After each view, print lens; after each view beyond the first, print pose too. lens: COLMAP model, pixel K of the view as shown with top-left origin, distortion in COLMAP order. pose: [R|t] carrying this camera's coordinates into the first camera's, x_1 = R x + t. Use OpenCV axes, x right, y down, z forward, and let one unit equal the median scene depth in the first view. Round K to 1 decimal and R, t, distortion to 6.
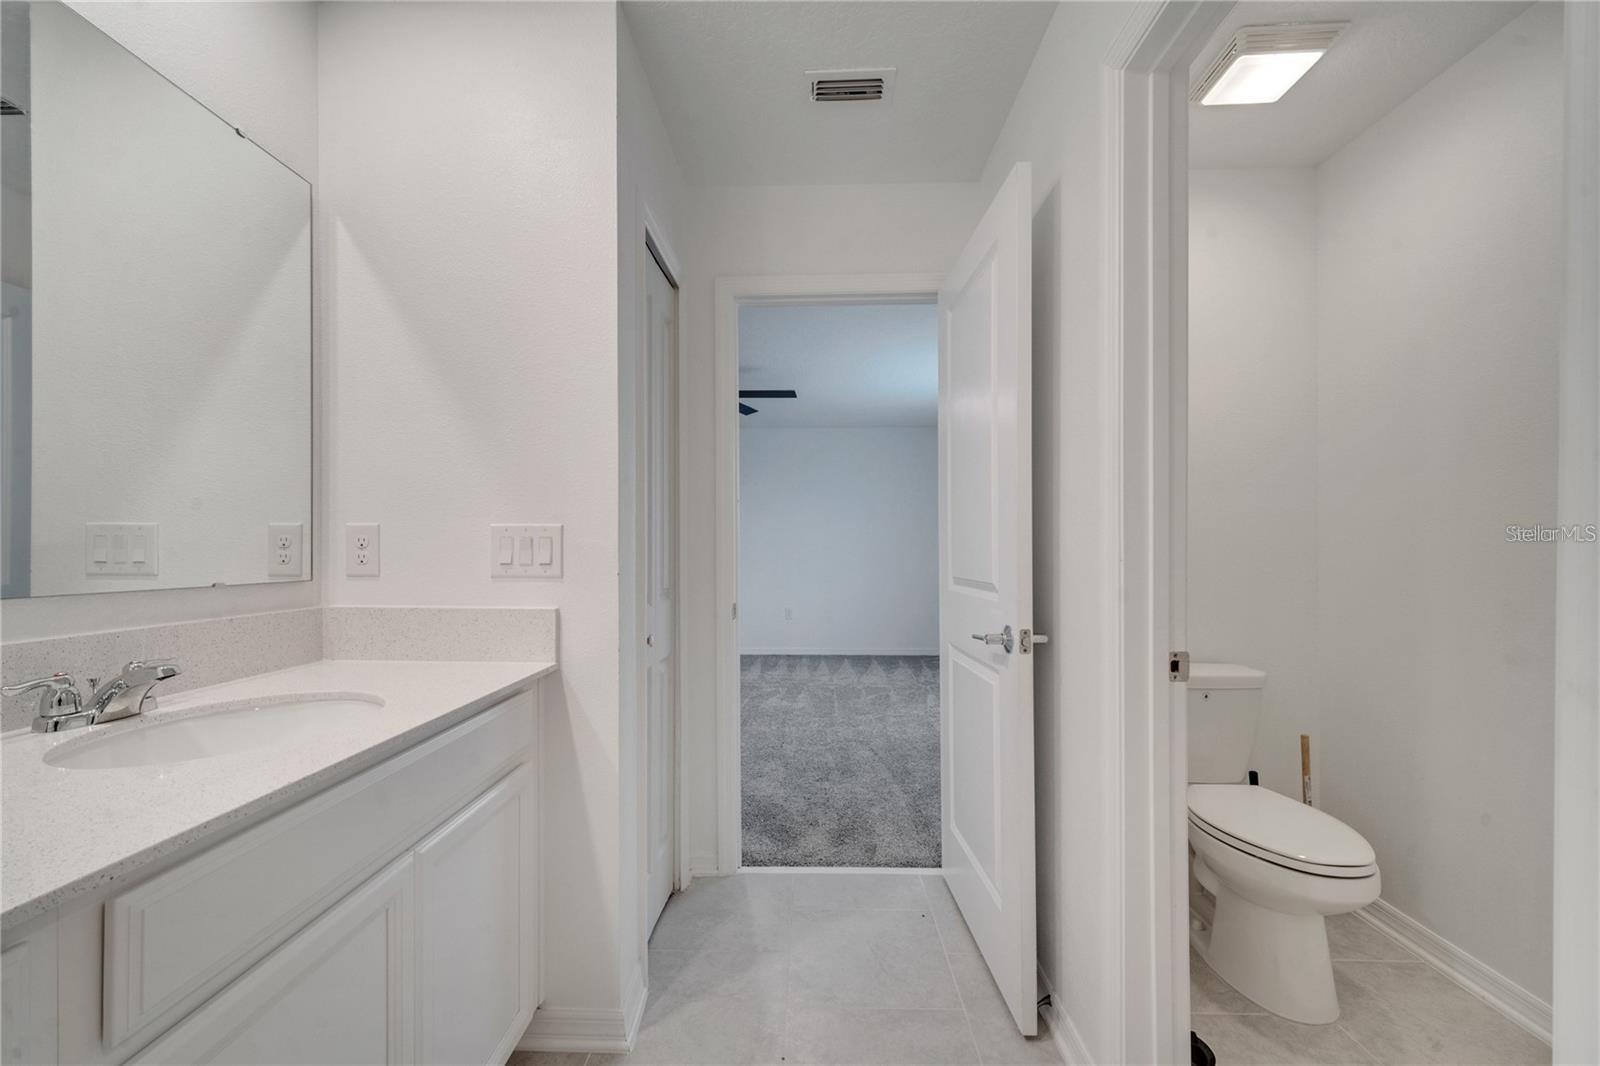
lens RADIAL K [[658.1, 0, 799.9], [0, 658.1, 539.6], [0, 0, 1]] dist [0.001226, -0.000305]
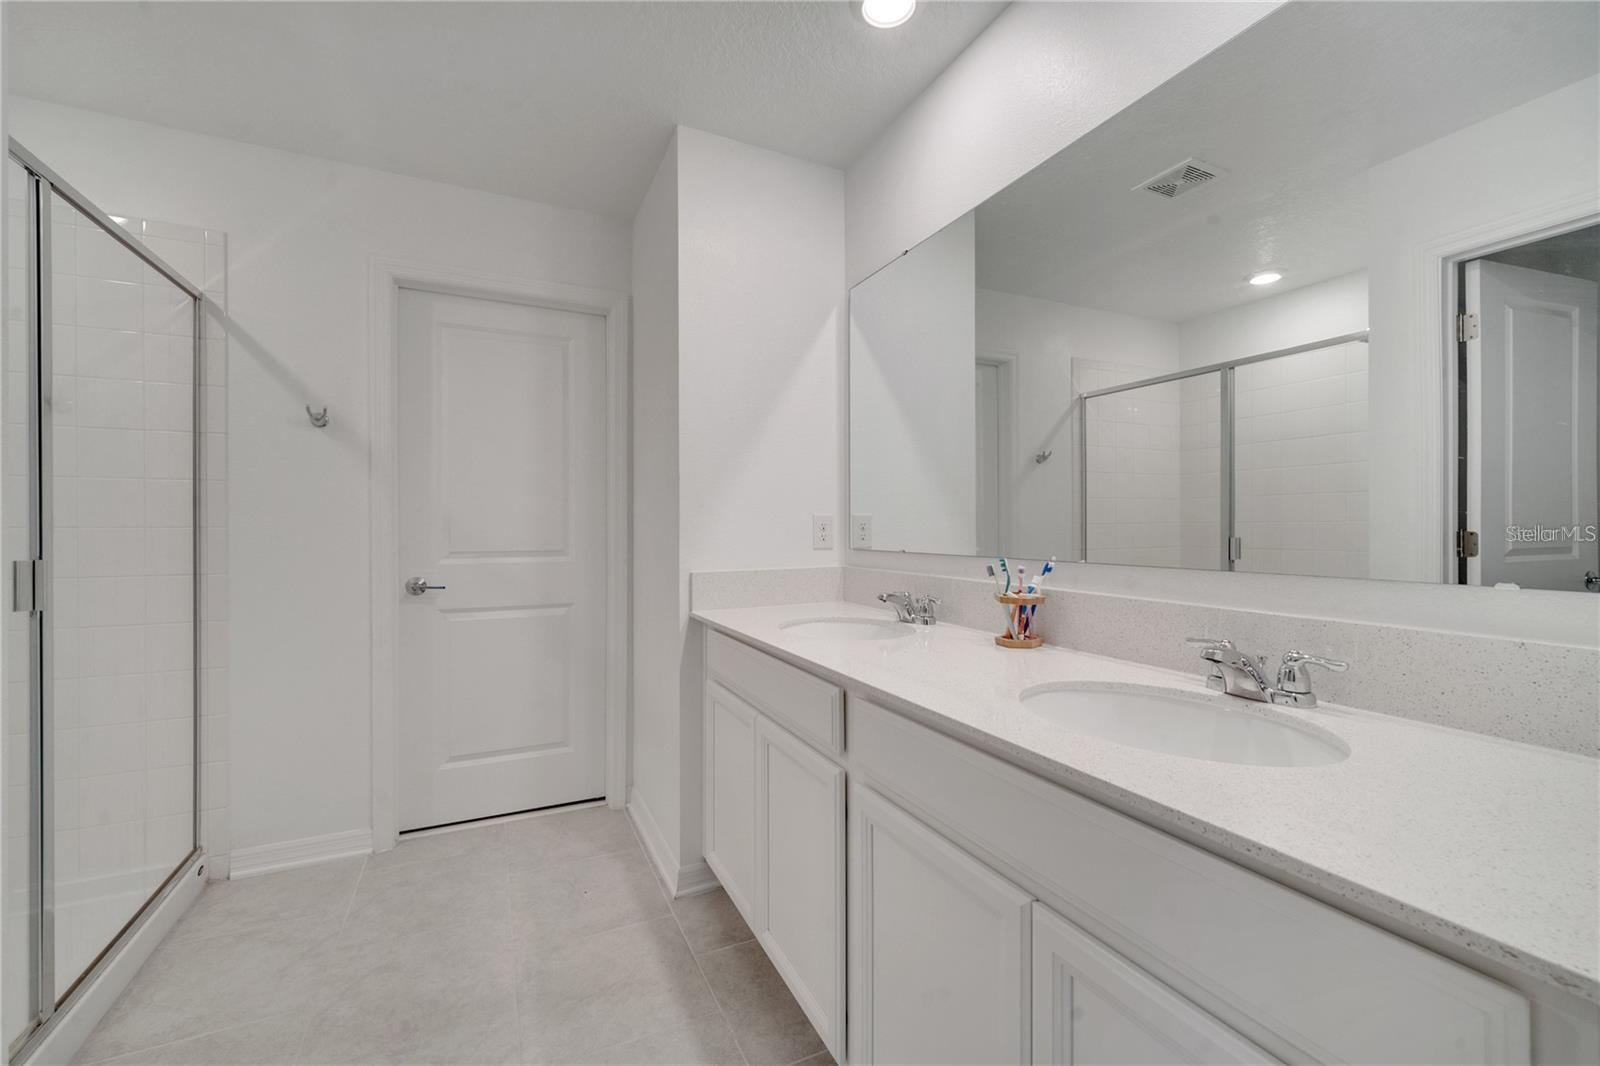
lens RADIAL K [[658.1, 0, 806.4], [0, 658.1, 531.1], [0, 0, 1]] dist [0.001226, -0.000305]
pose [[-0.882728, -0.000923, -0.469884, 0.047125], [0.006869, 0.999866, -0.014867, 0.028032], [0.469835, -0.016351, -0.882603, 1.732550]]
